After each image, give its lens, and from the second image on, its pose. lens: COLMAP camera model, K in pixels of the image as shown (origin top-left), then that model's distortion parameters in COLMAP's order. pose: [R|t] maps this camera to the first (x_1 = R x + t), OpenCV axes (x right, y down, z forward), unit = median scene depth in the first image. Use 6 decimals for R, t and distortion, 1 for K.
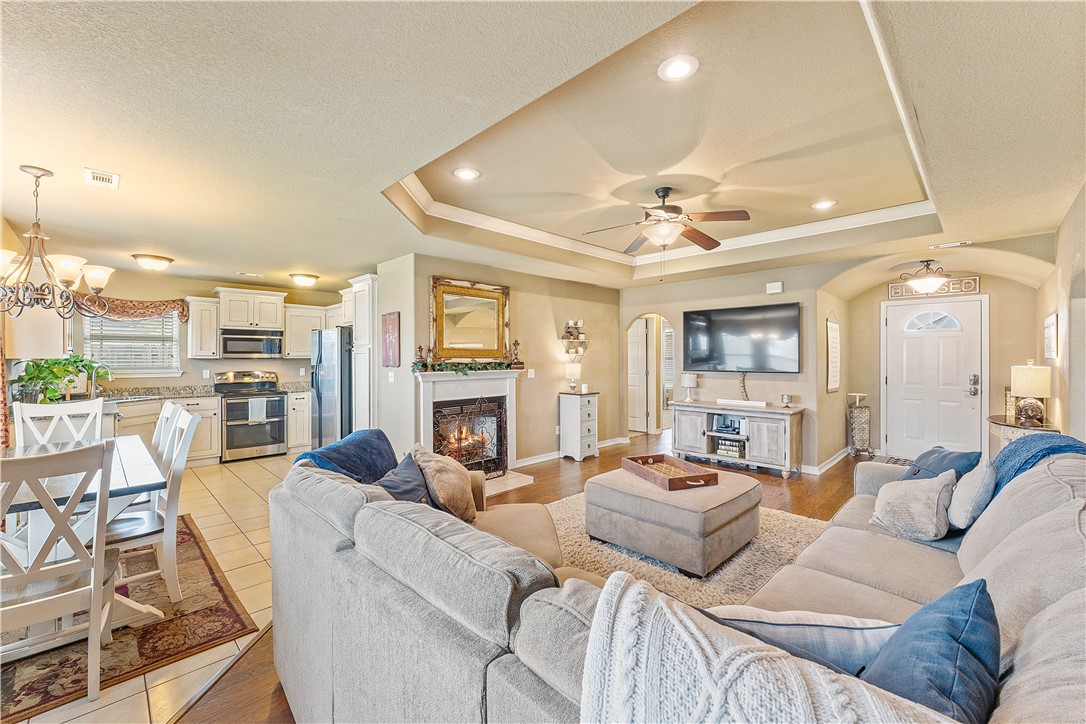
lens RADIAL K [[446.8, 0, 545.5], [0, 446.8, 357.8], [0, 0, 1]] dist [0.002515, -0.000155]
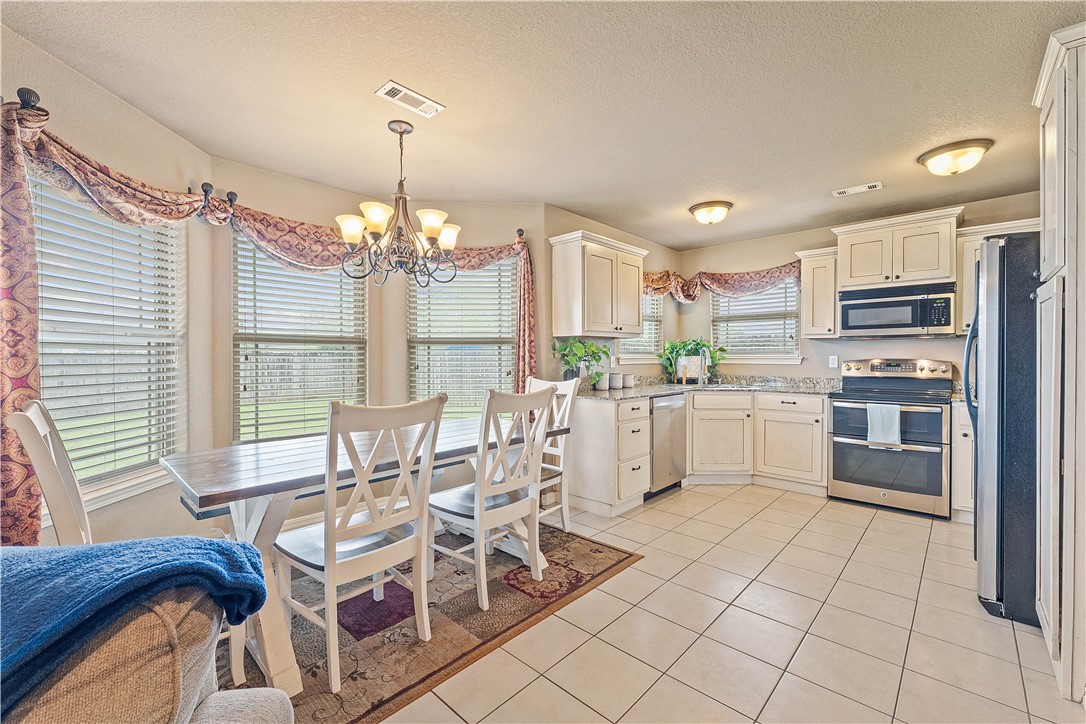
lens RADIAL K [[465.9, 0, 538.3], [0, 465.9, 360.0], [0, 0, 1]] dist [-0.000585, 0.000207]
pose [[0.012241, 0.004283, -0.999916, -0.055994], [0.002803, 0.999987, 0.004317, 0.032123], [0.999921, -0.002855, 0.012229, 0.588907]]
